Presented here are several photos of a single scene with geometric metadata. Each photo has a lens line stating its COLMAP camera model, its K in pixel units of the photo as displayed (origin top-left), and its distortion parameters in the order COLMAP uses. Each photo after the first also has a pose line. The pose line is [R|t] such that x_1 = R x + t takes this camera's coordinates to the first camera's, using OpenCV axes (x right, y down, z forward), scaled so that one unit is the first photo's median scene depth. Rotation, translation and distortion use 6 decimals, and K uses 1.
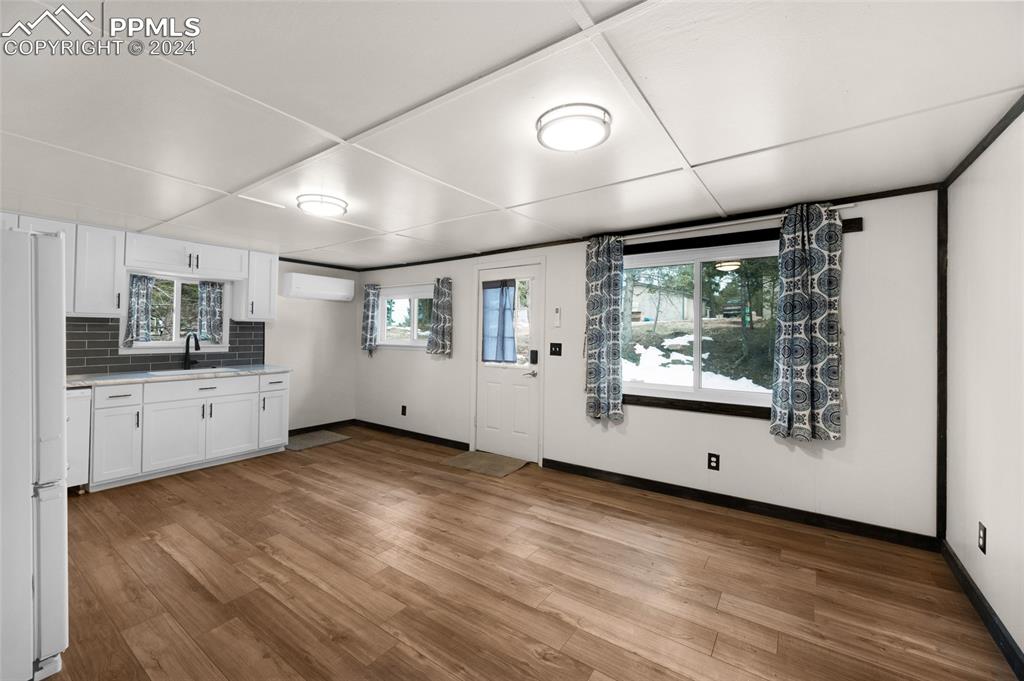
lens RADIAL K [[412.0, 0, 519.6], [0, 412.0, 325.9], [0, 0, 1]] dist [-0.000618, -0.000509]
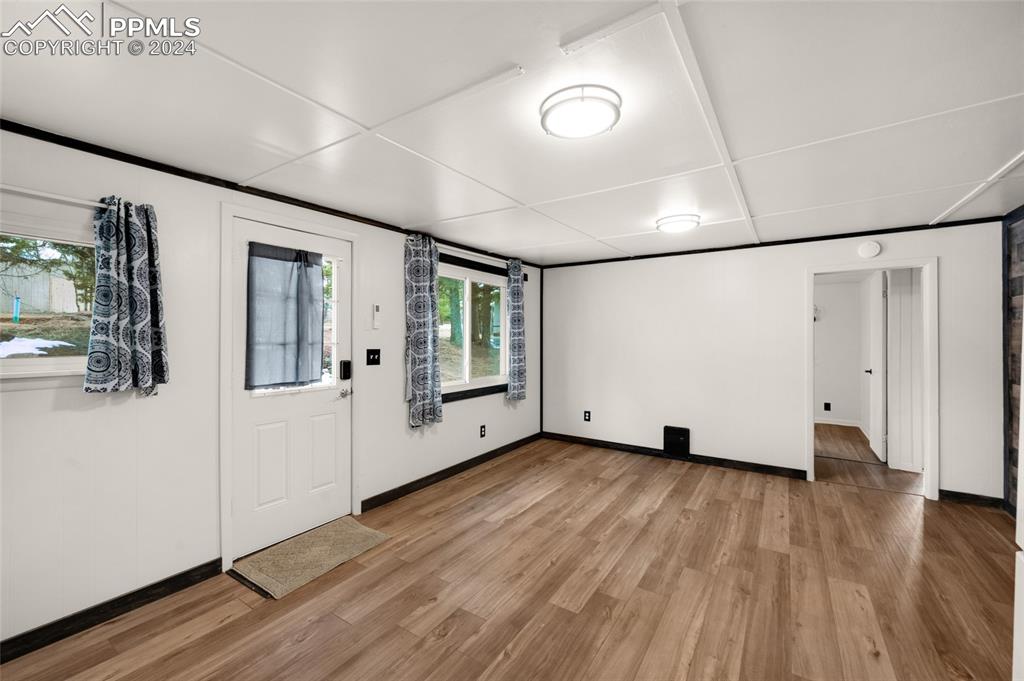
lens RADIAL K [[412.0, 0, 512.0], [0, 412.0, 336.4], [0, 0, 1]] dist [-0.000618, -0.000509]
pose [[-0.010397, -0.003189, 0.999941, -0.793587], [-0.019024, 0.999815, 0.002991, 0.010653], [-0.999765, -0.018991, -0.010456, 0.830501]]
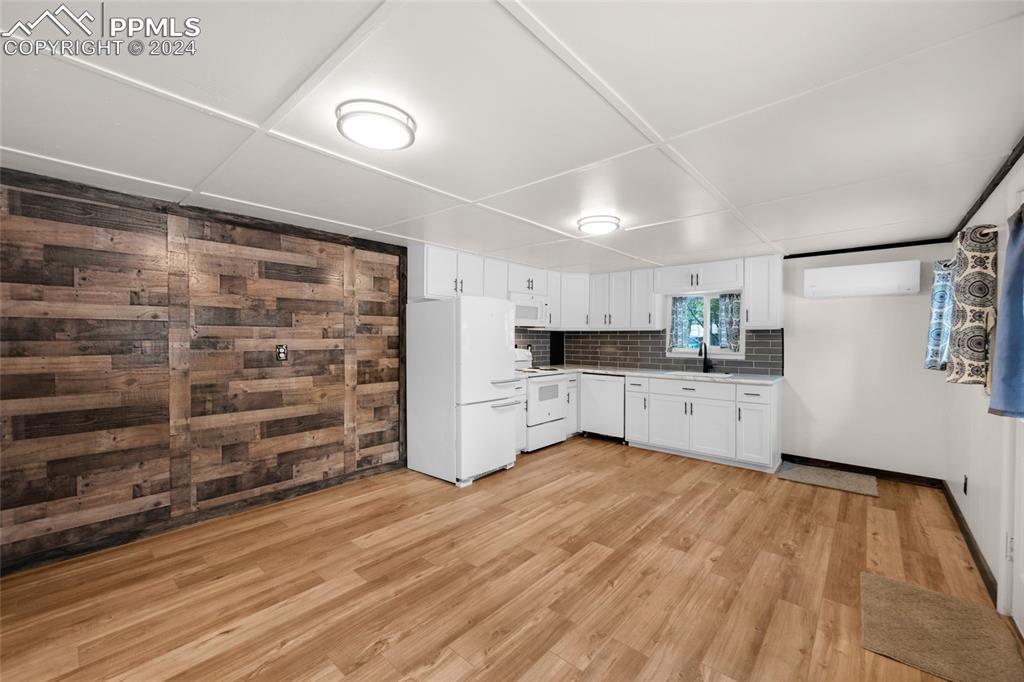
lens RADIAL K [[418.7, 0, 502.5], [0, 418.7, 335.7], [0, 0, 1]] dist [-0.001360, 0.000190]
pose [[-0.142486, -0.012821, -0.989714, 0.509682], [0.013938, 0.999791, -0.014958, 0.012782], [0.989699, -0.015925, -0.142277, 0.685400]]
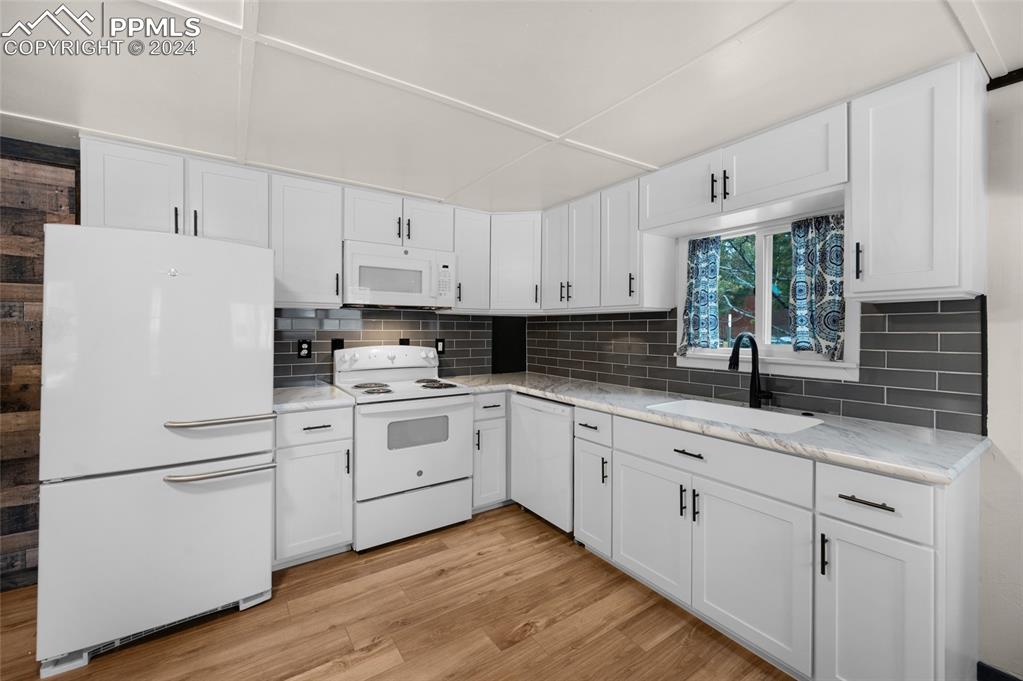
lens RADIAL K [[418.3, 0, 508.0], [0, 418.3, 328.0], [0, 0, 1]] dist [-0.001360, 0.000190]
pose [[-0.374033, -0.013299, -0.927320, -0.260463], [0.010279, 0.999776, -0.018484, 0.018942], [0.927359, -0.016446, -0.373812, 1.041612]]
